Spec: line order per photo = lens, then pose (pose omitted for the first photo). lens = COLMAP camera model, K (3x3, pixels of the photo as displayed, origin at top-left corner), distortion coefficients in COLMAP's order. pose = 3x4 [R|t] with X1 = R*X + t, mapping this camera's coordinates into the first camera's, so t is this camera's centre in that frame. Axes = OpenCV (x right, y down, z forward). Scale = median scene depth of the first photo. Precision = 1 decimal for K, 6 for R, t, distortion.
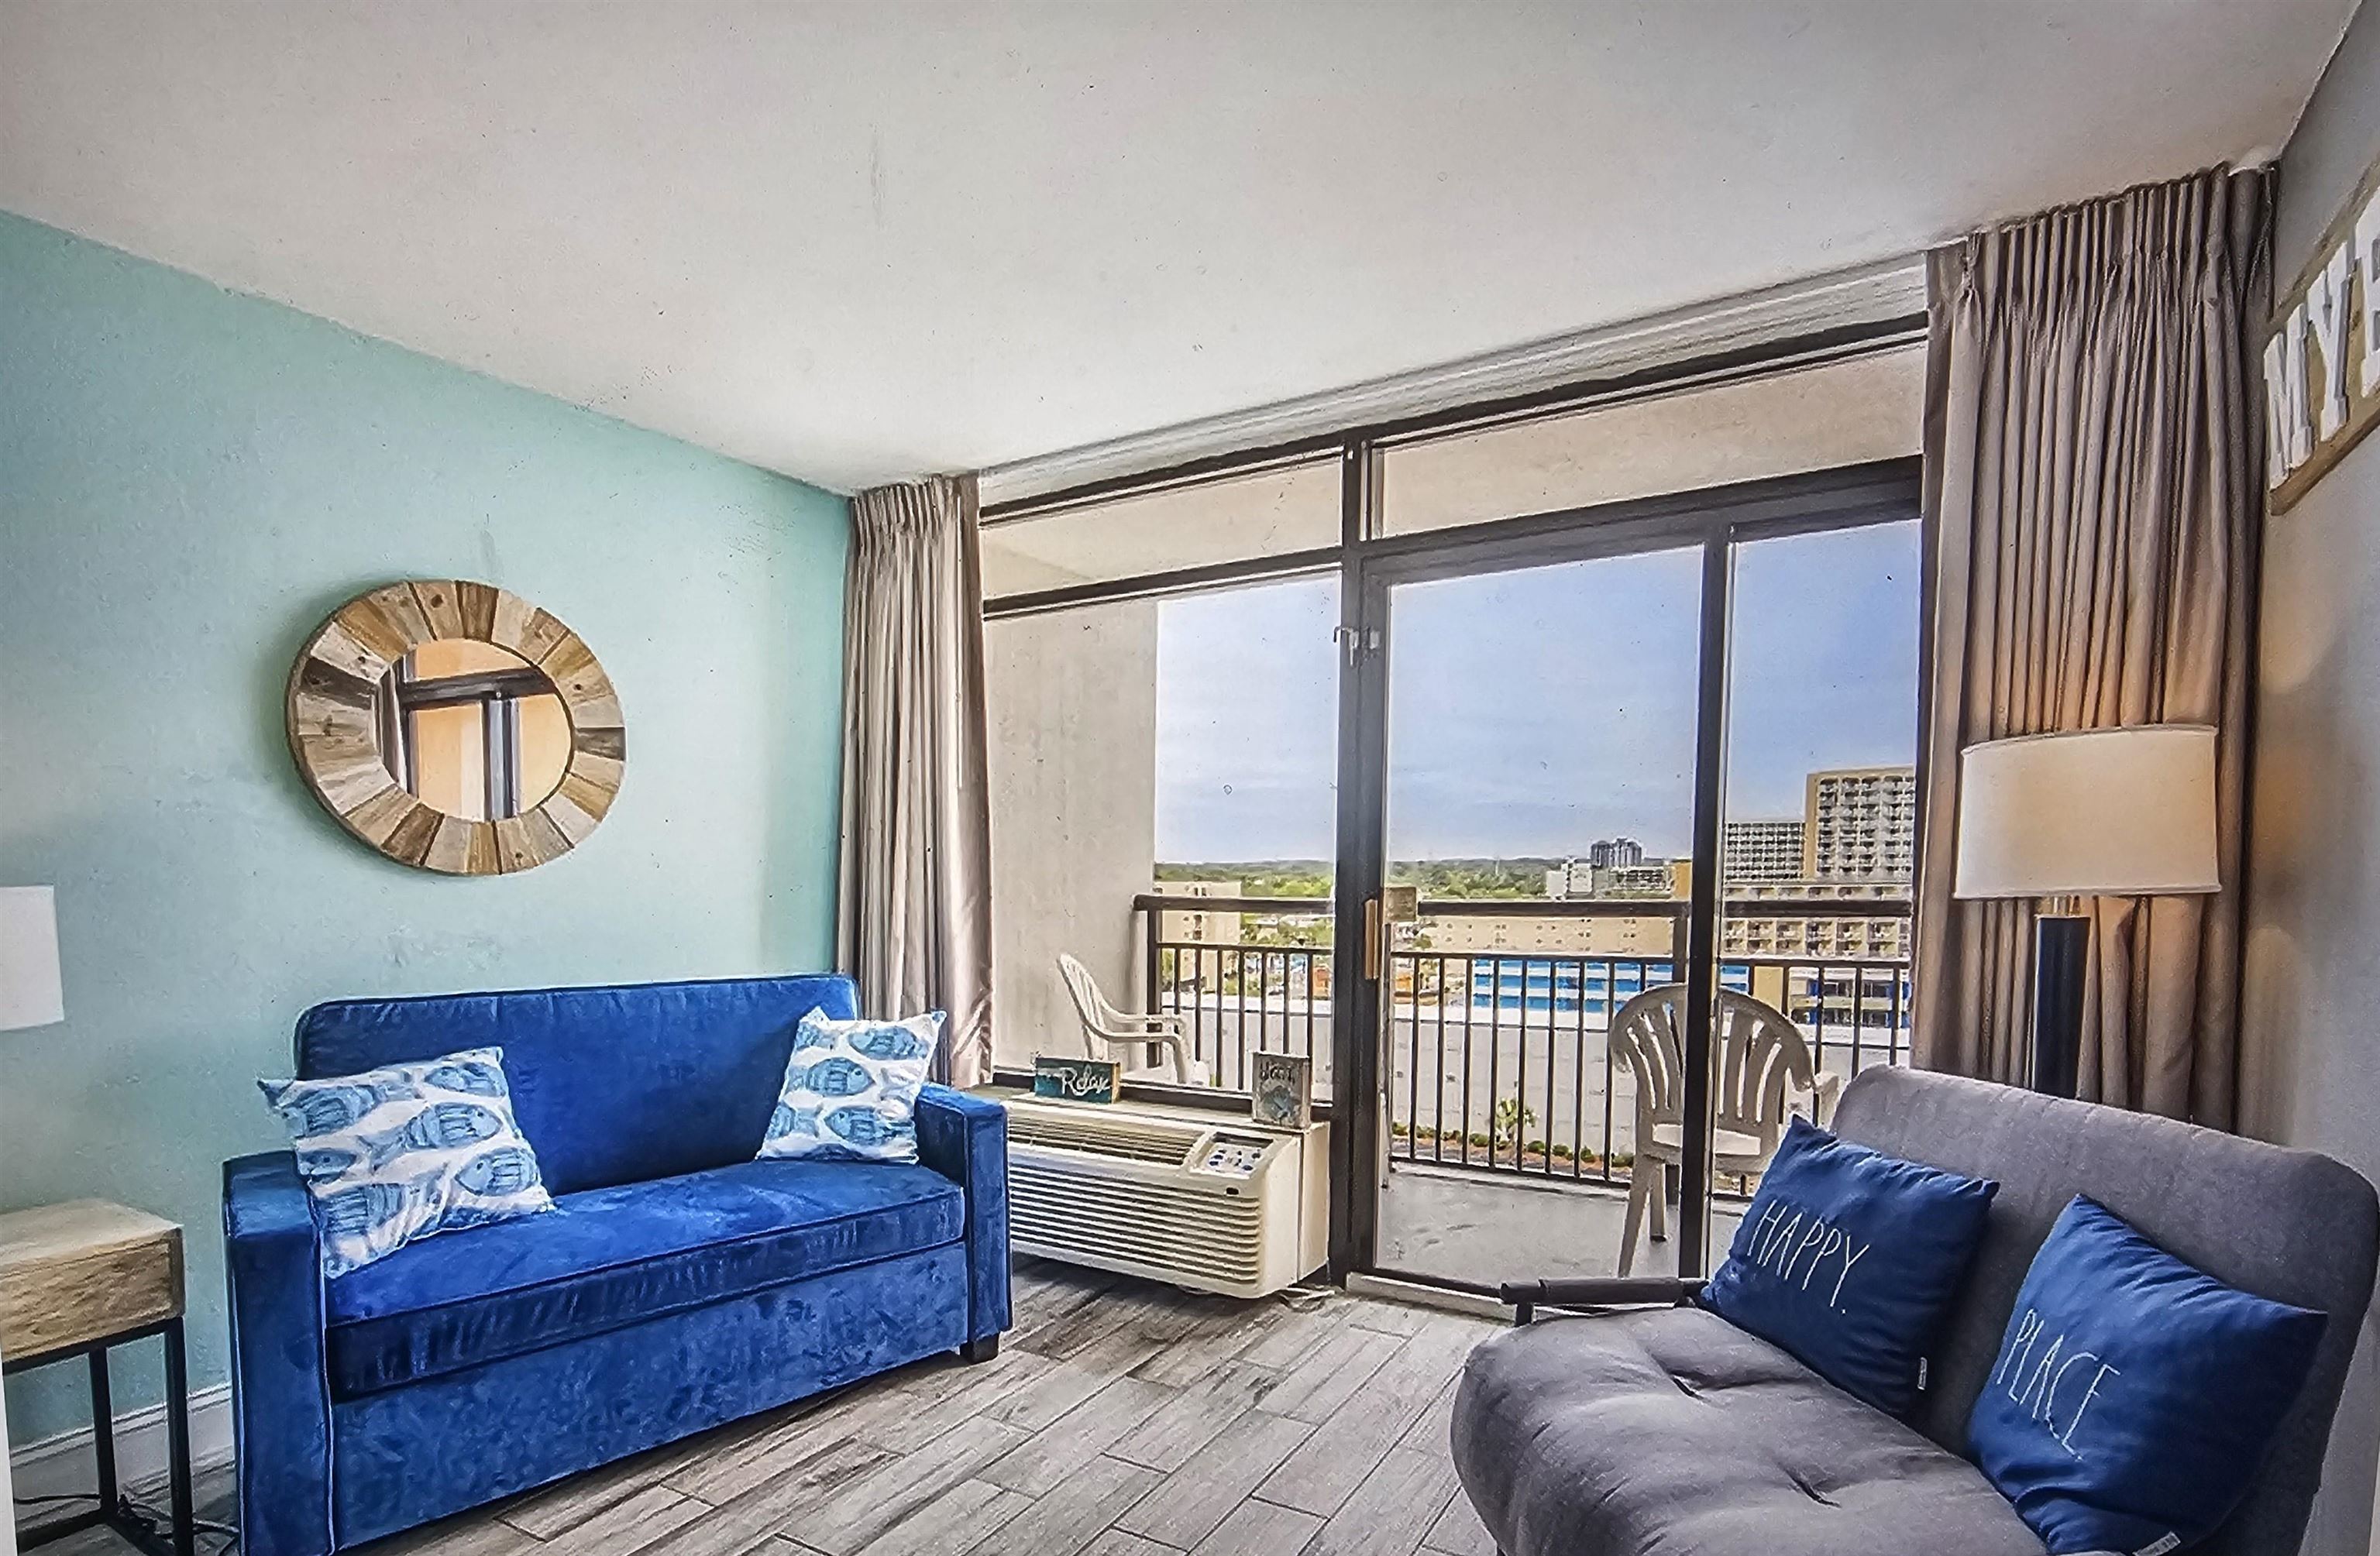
lens RADIAL K [[1100.1, 0, 1322.3], [0, 1100.1, 949.2], [0, 0, 1]] dist [0.002159, -0.000408]
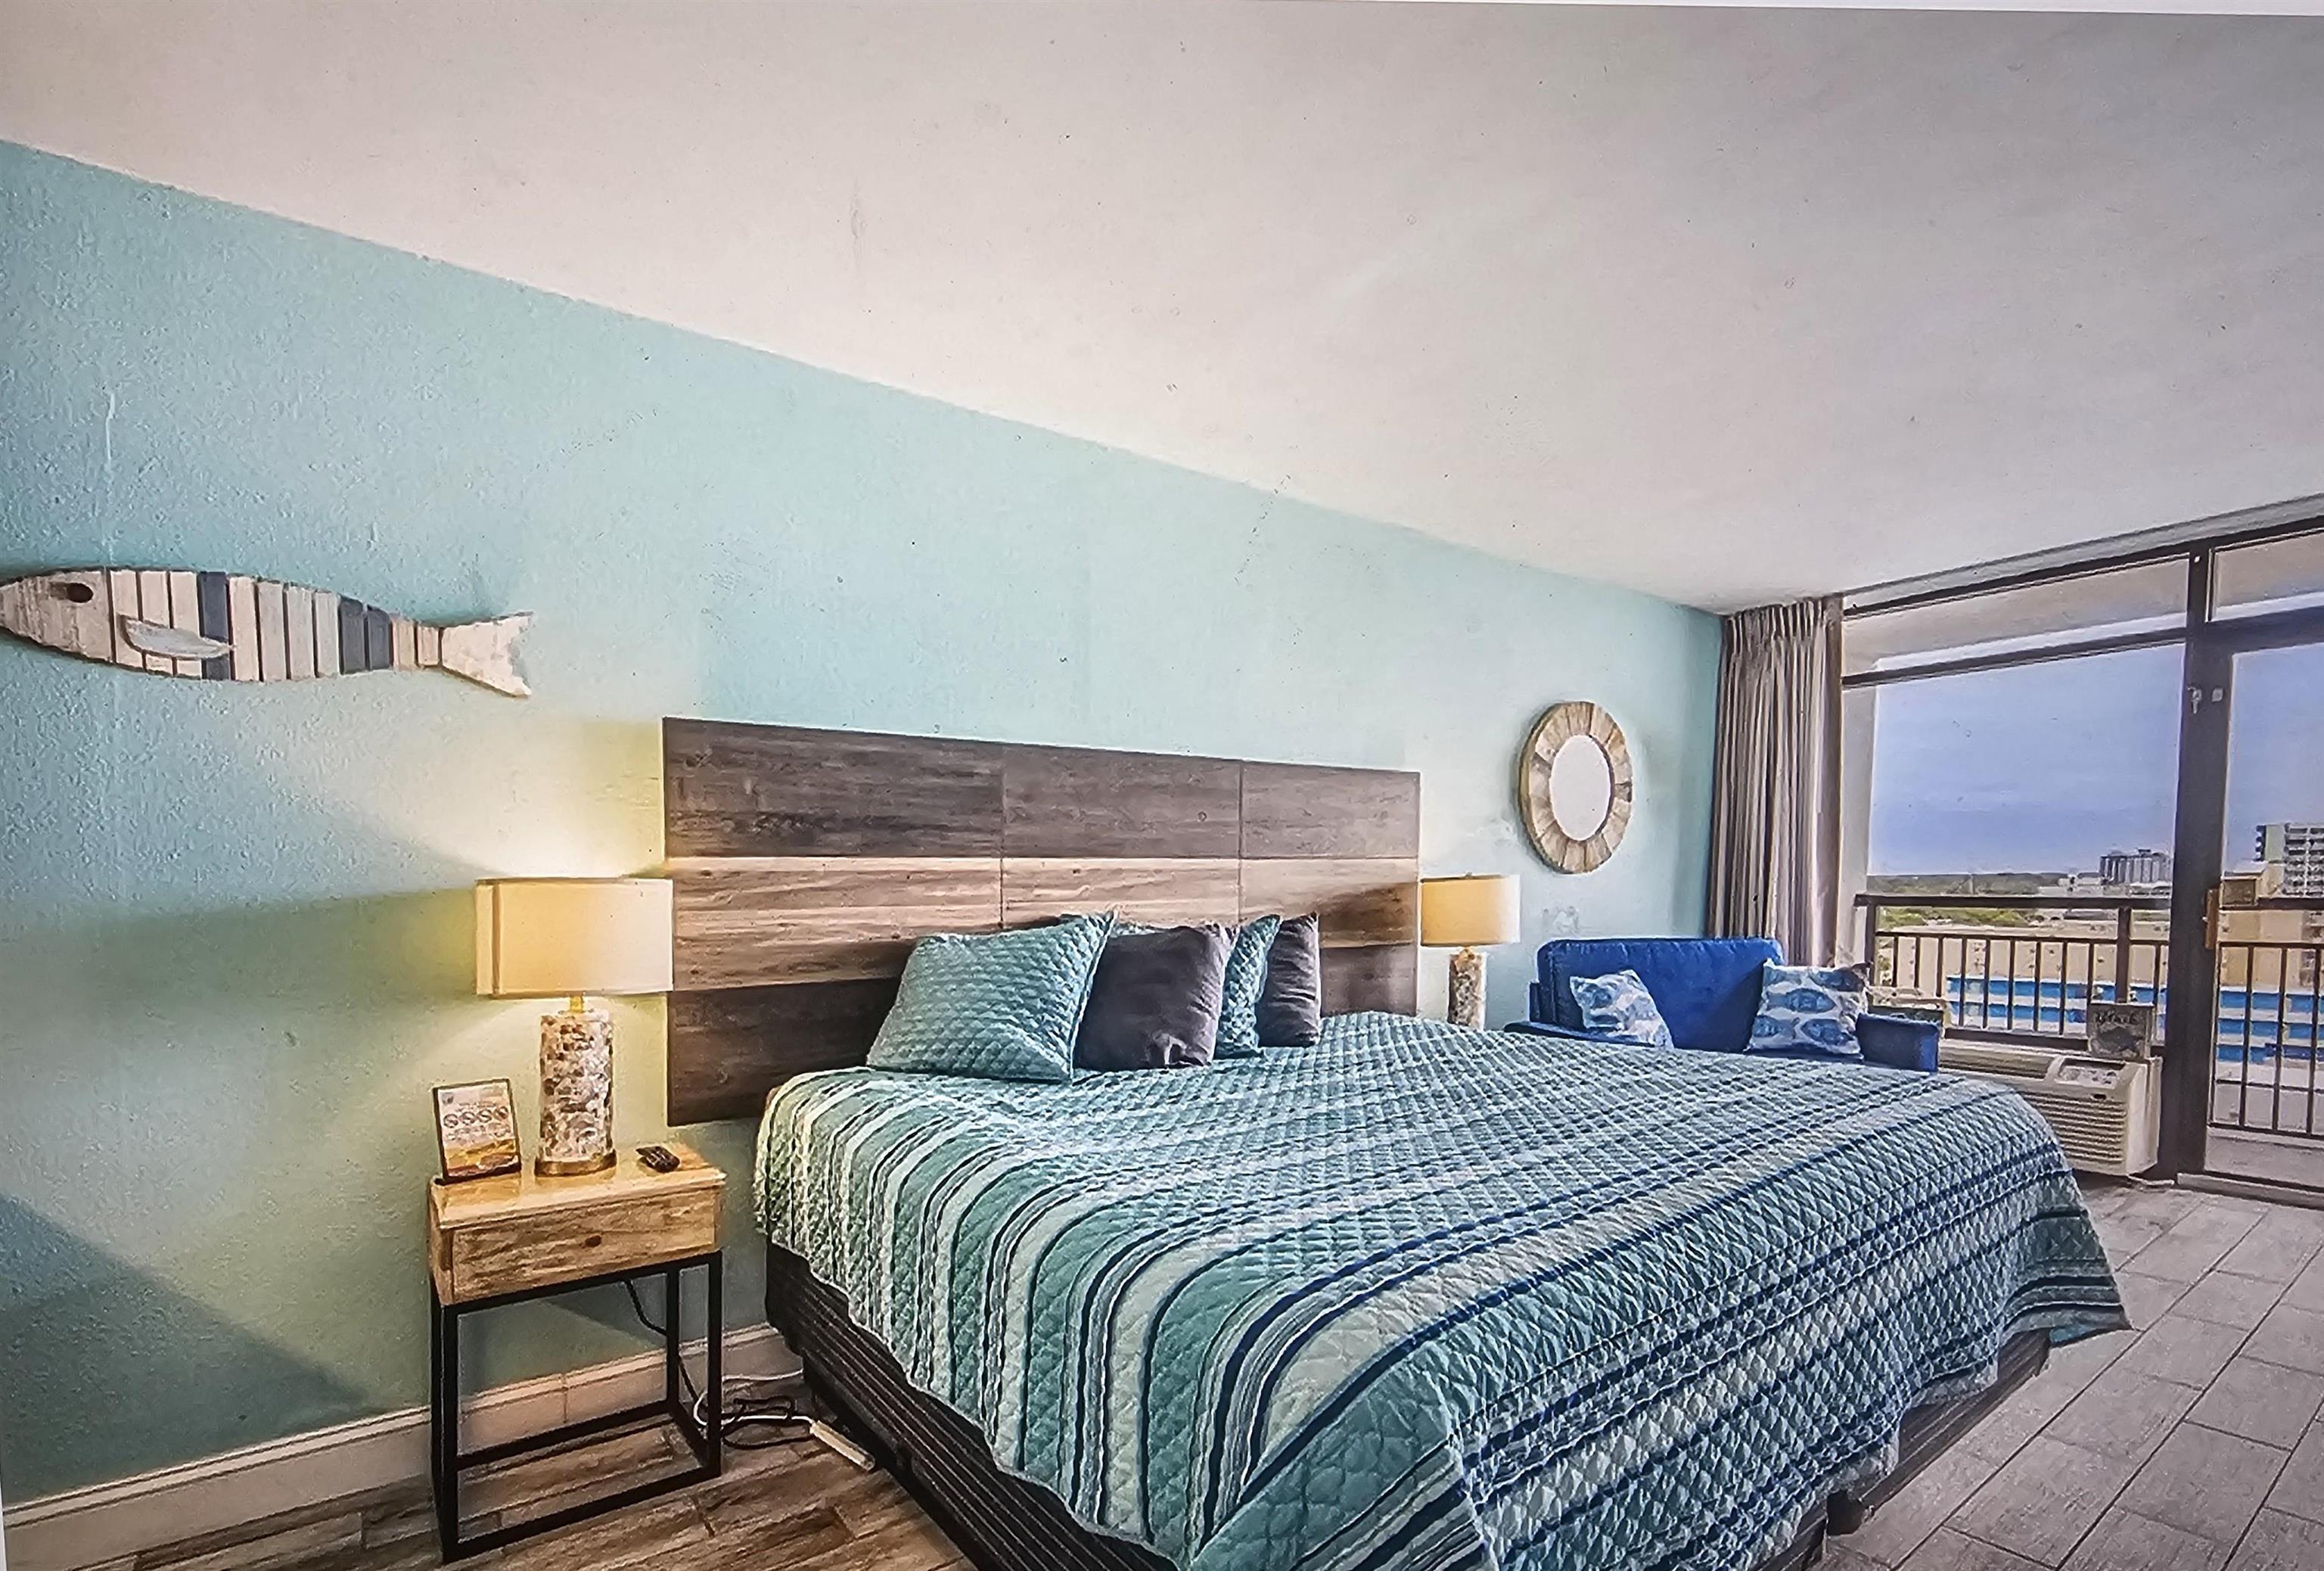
lens RADIAL K [[1066.7, 0, 1308.2], [0, 1066.7, 935.9], [0, 0, 1]] dist [-0.006534, -0.000100]
pose [[0.918978, 0.018730, -0.393863, -0.501067], [-0.028177, 0.999437, -0.018215, 0.072244], [0.393300, 0.027837, 0.918989, -0.670774]]
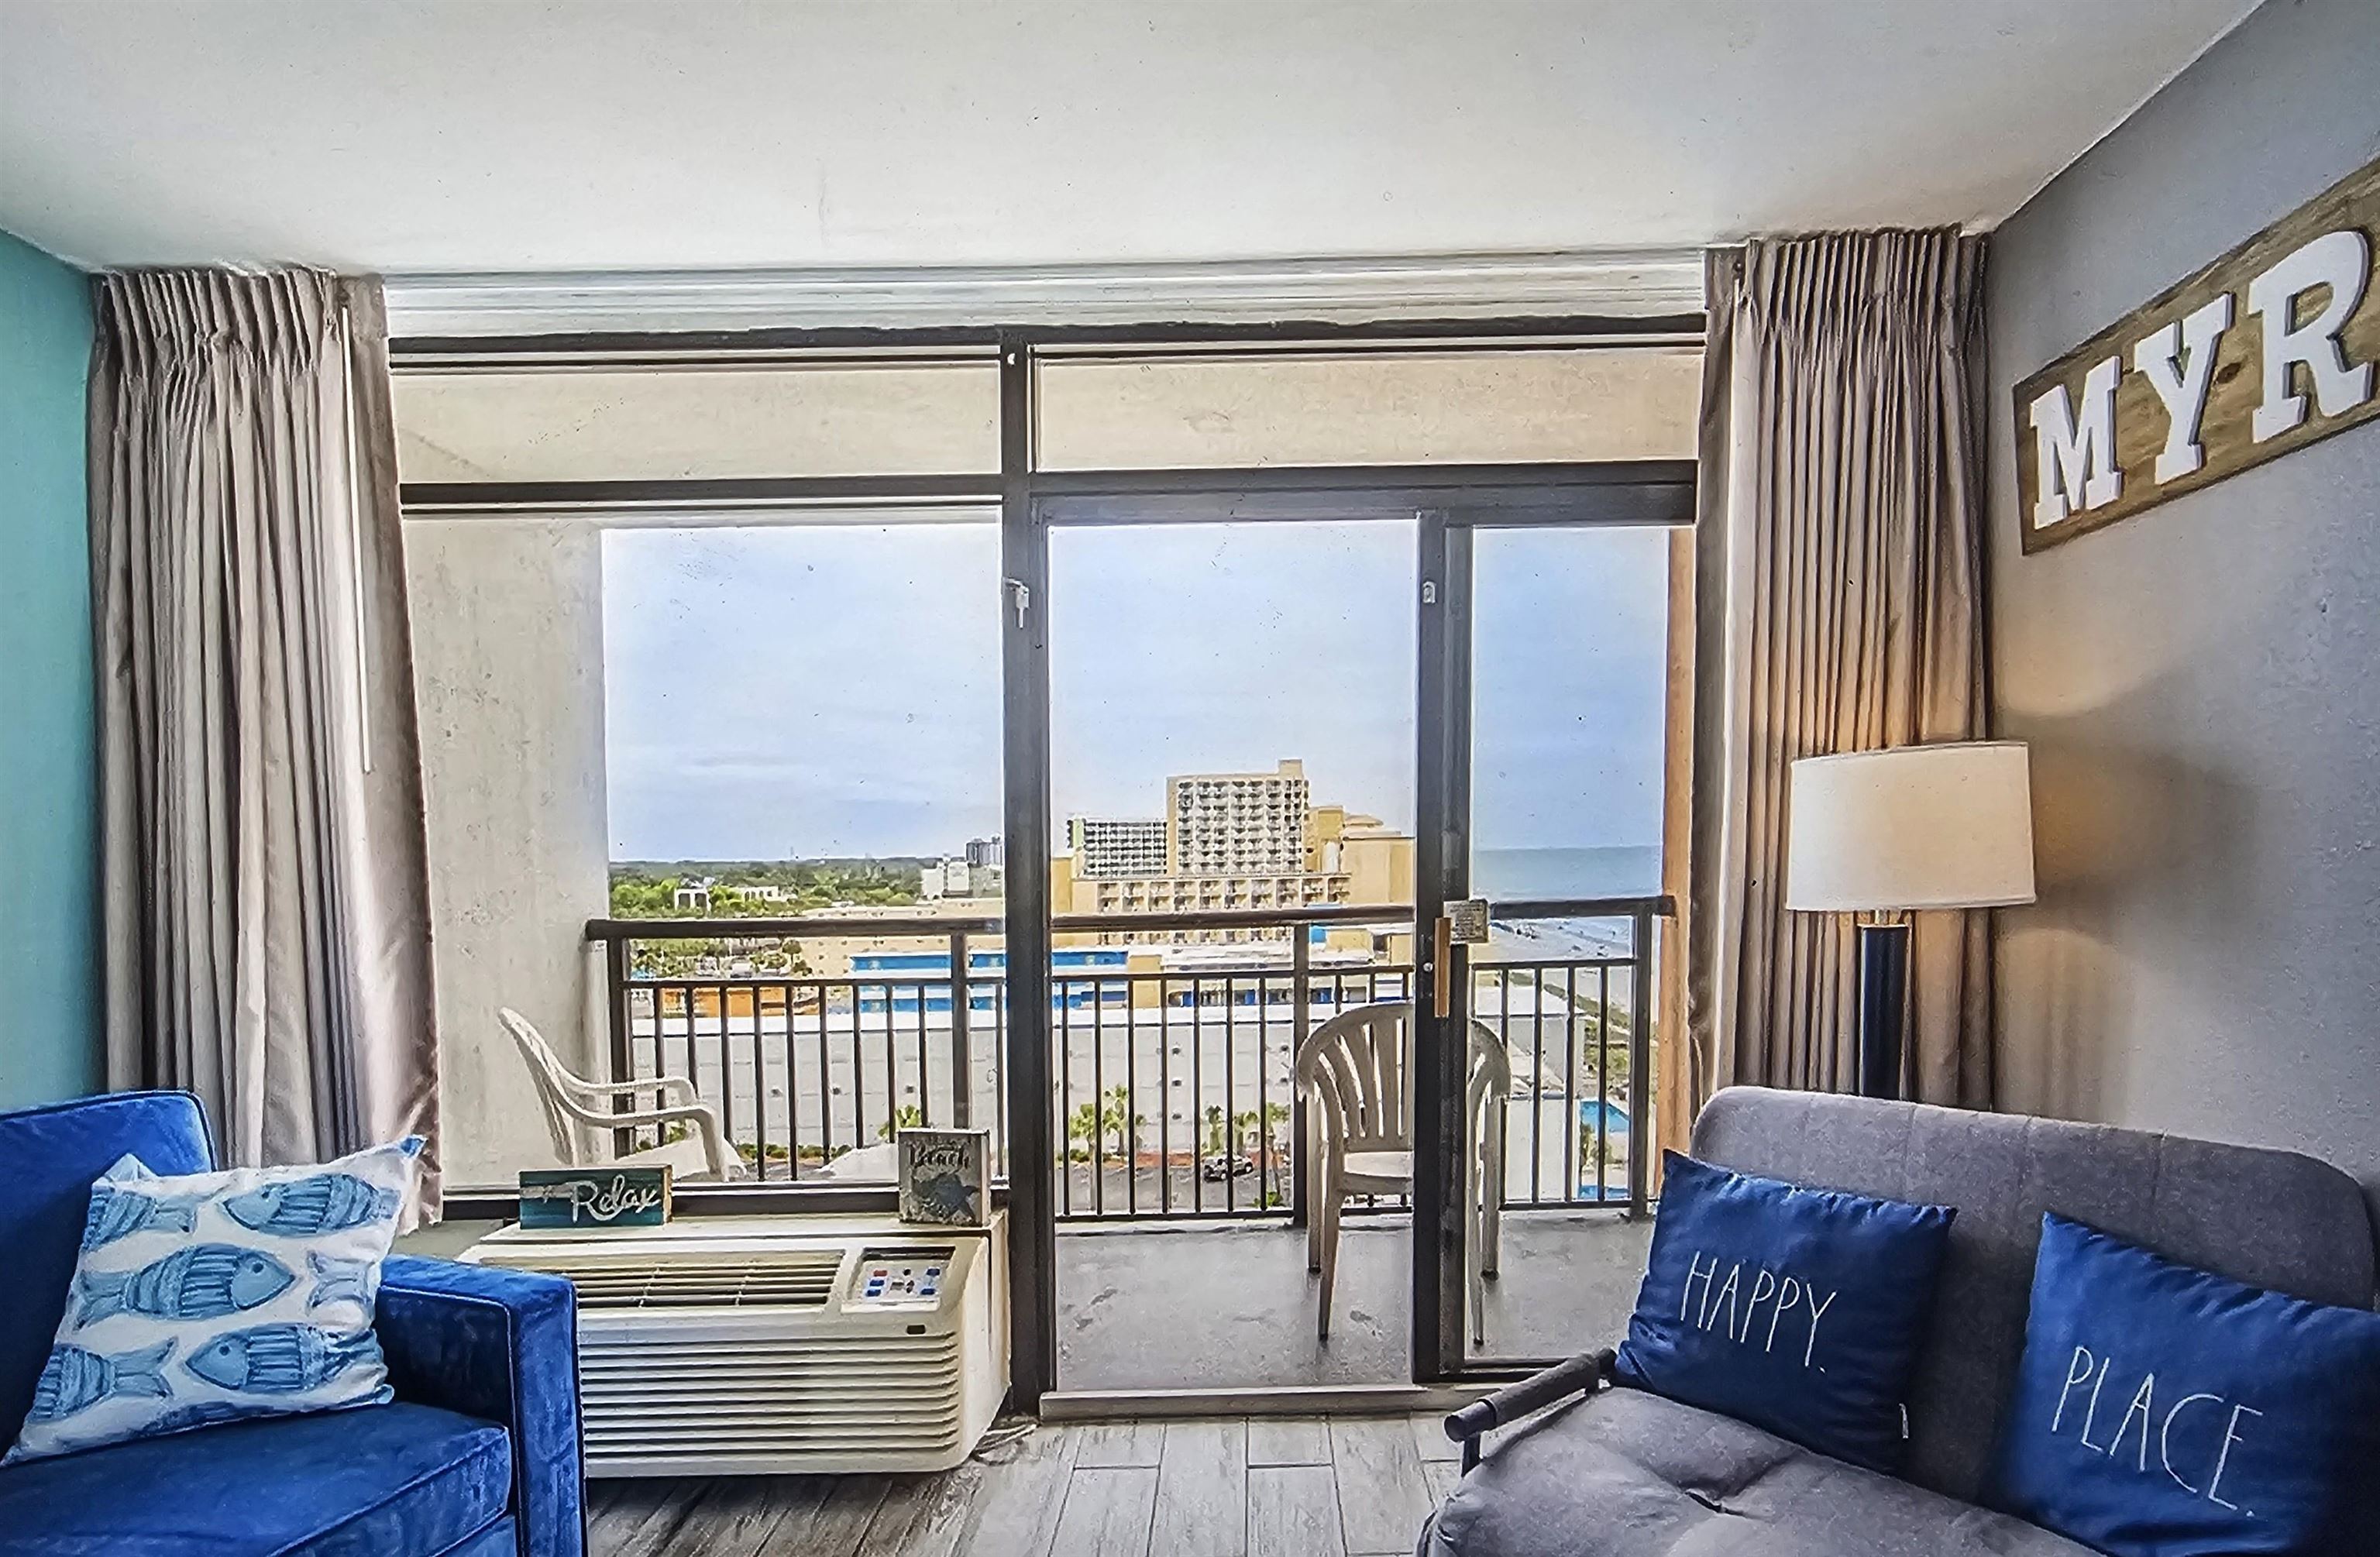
lens RADIAL K [[1100.2, 0, 1245.3], [0, 1100.2, 925.2], [0, 0, 1]] dist [0.002159, -0.000408]
pose [[0.885787, -0.038541, 0.462489, -0.227545], [0.047855, 0.998819, -0.008418, -0.034041], [-0.461619, 0.029589, 0.886585, 0.258278]]
